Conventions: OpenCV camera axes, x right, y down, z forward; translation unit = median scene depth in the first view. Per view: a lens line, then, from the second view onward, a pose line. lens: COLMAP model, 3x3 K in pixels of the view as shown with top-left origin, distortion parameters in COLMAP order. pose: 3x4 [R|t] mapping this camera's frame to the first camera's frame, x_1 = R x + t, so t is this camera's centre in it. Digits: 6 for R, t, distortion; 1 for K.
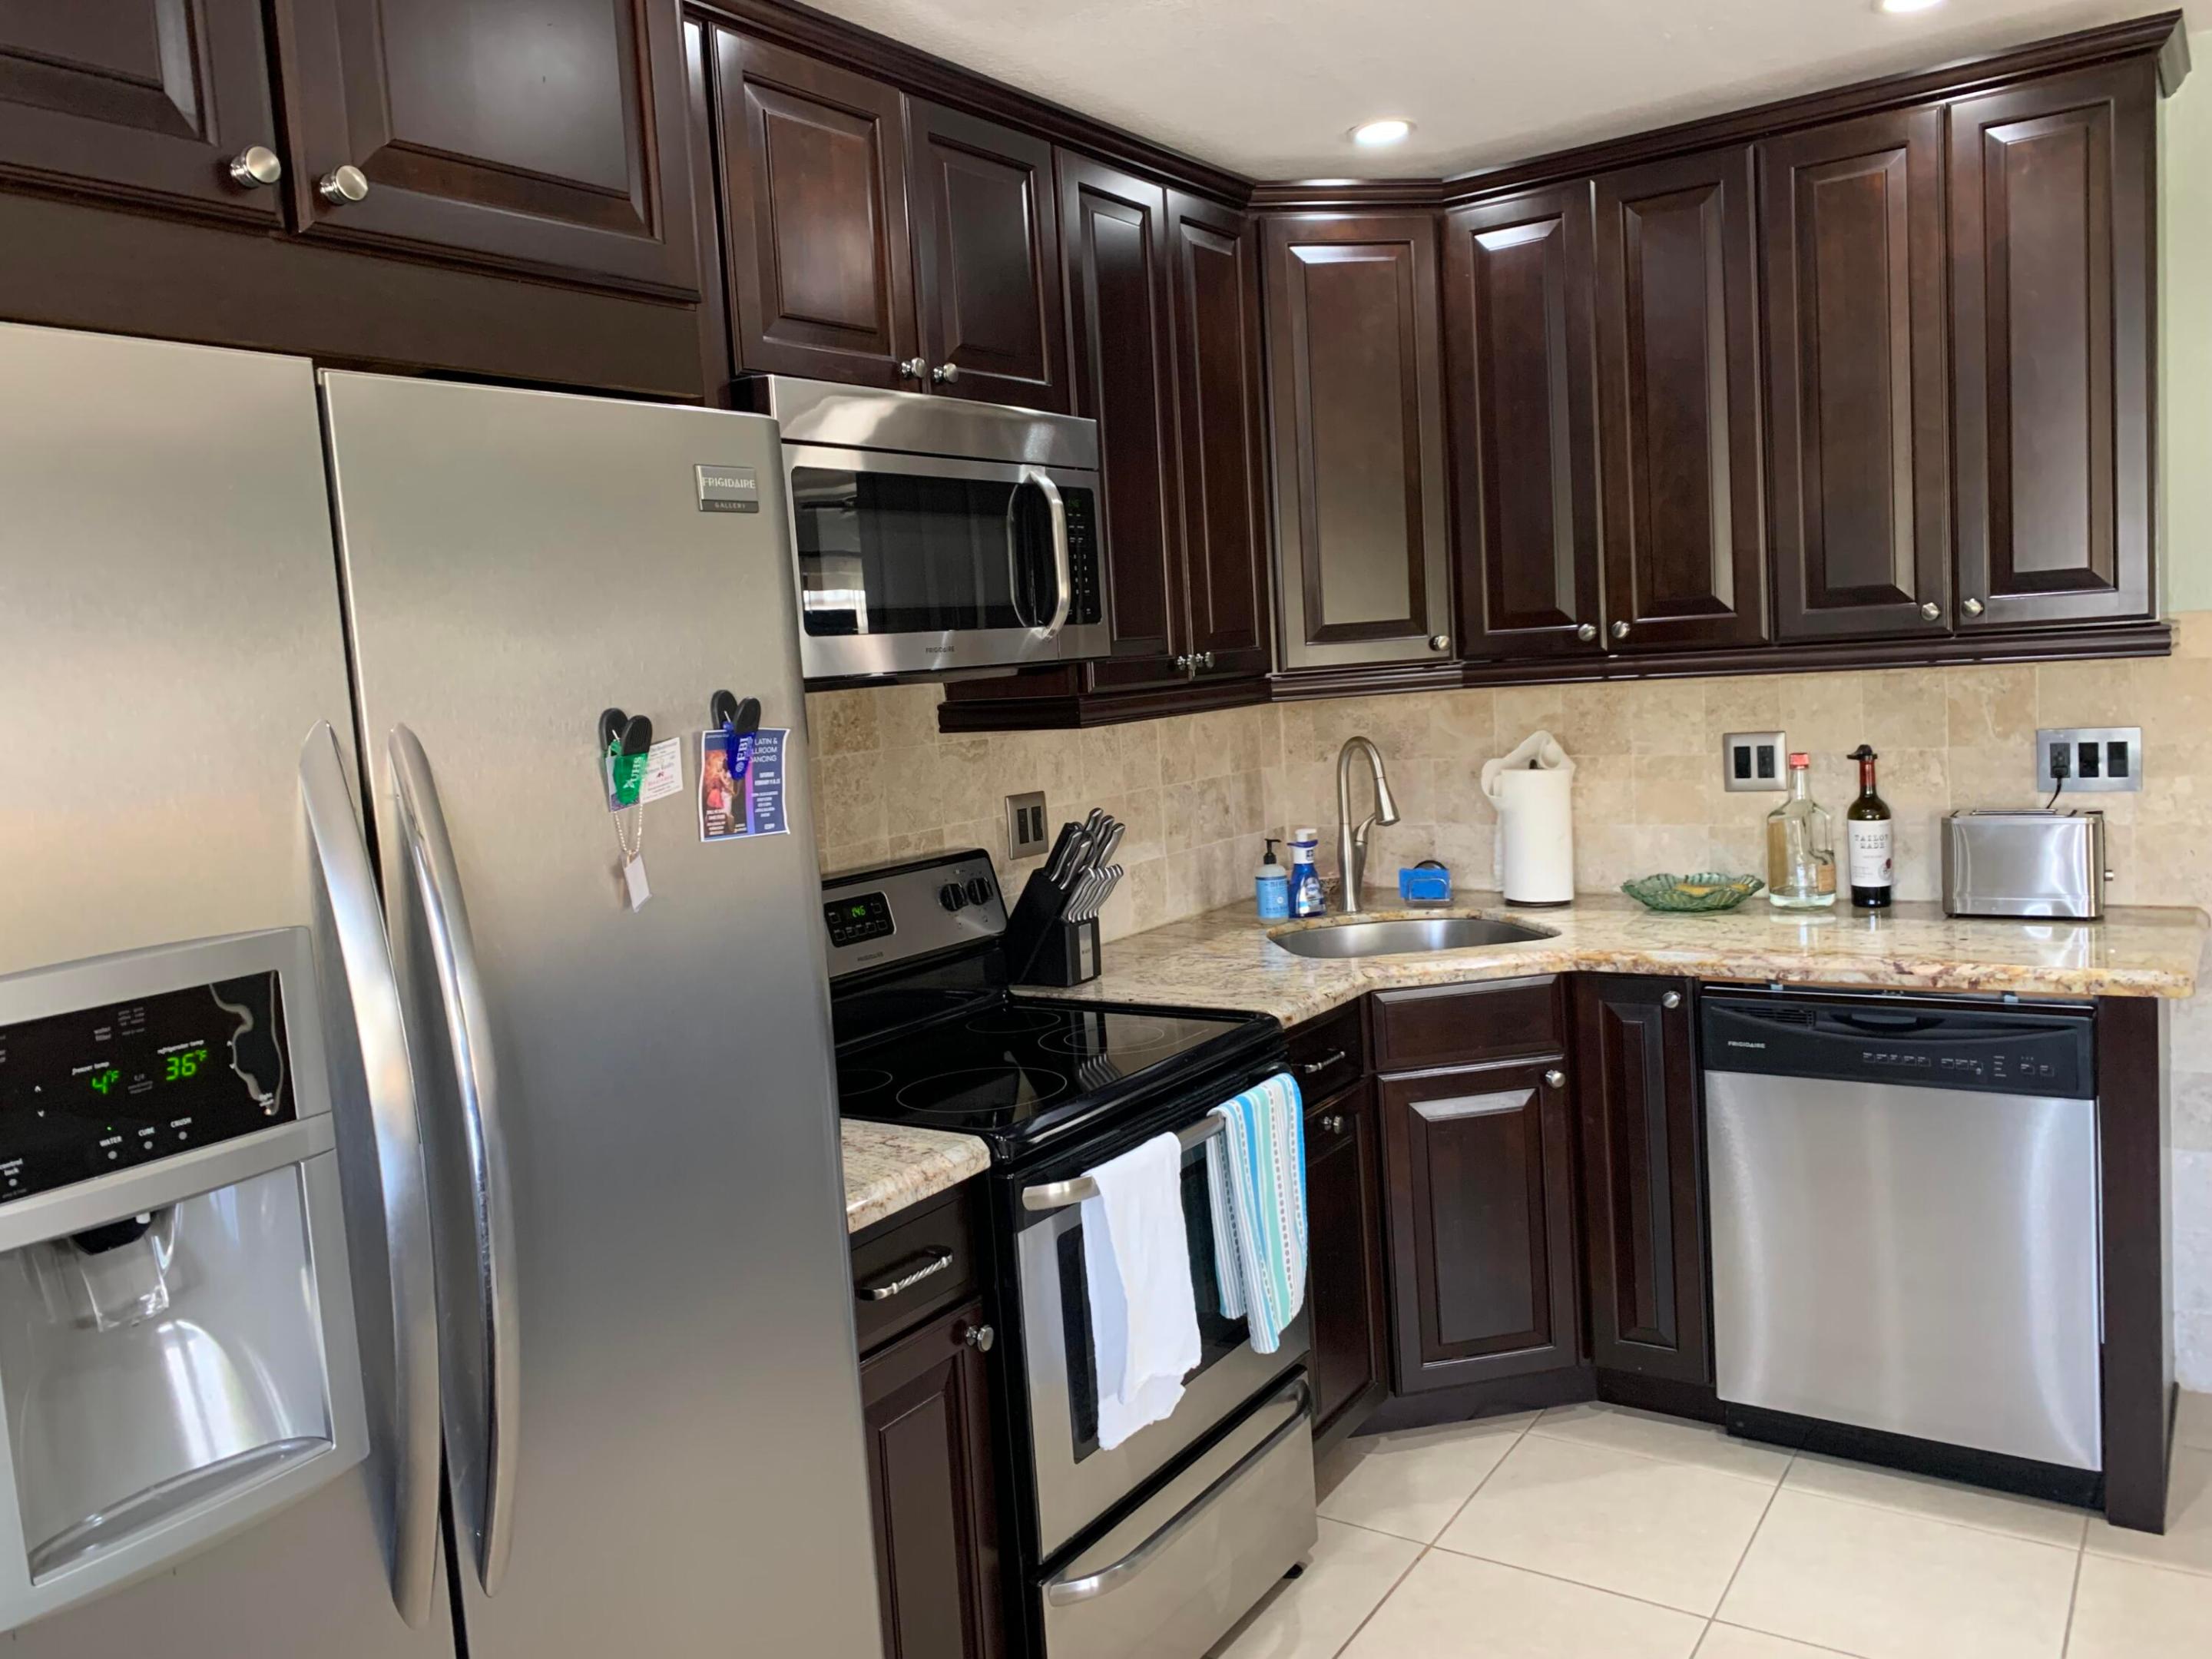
lens RADIAL K [[1705.5, 0, 1094.3], [0, 1705.5, 827.6], [0, 0, 1]] dist [0.131953, 0.001026]
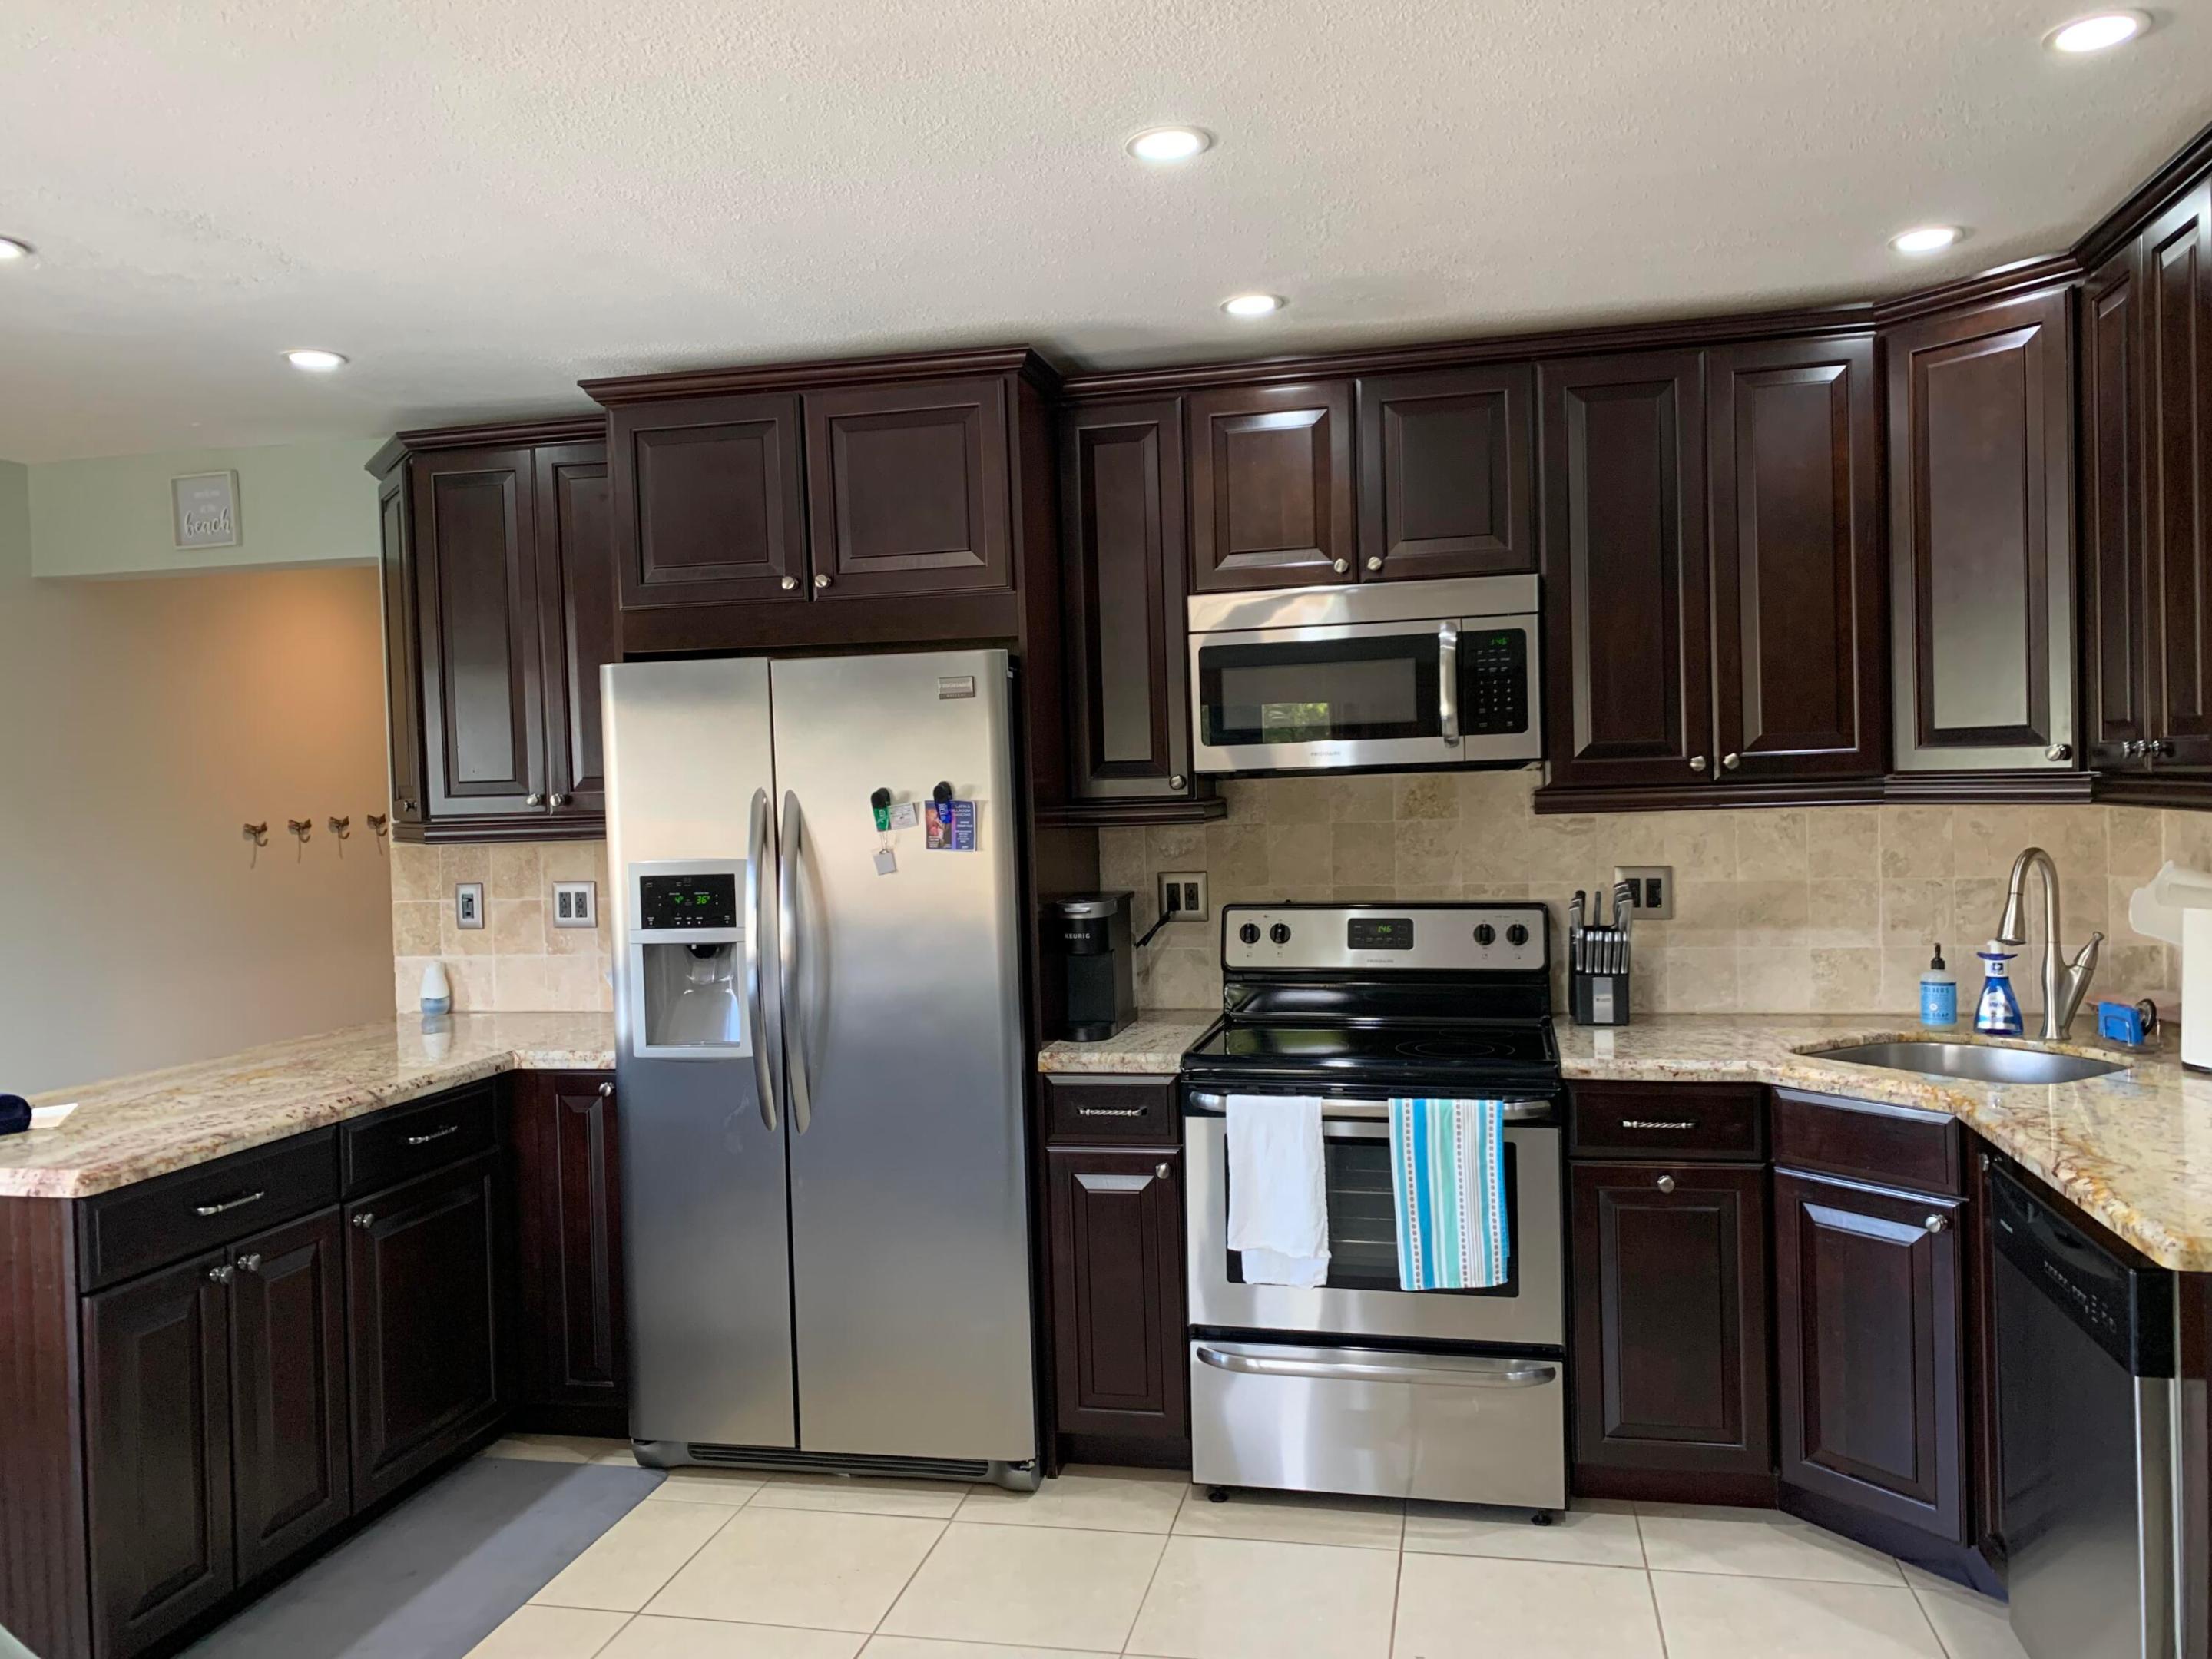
lens RADIAL K [[1705.5, 0, 1094.3], [0, 1705.5, 827.6], [0, 0, 1]] dist [0.131953, 0.001026]
pose [[0.369833, 0.082772, -0.925404, 1.028654], [-0.087214, 0.994719, 0.054117, -0.086803], [0.924996, 0.060694, 0.375099, 0.215099]]
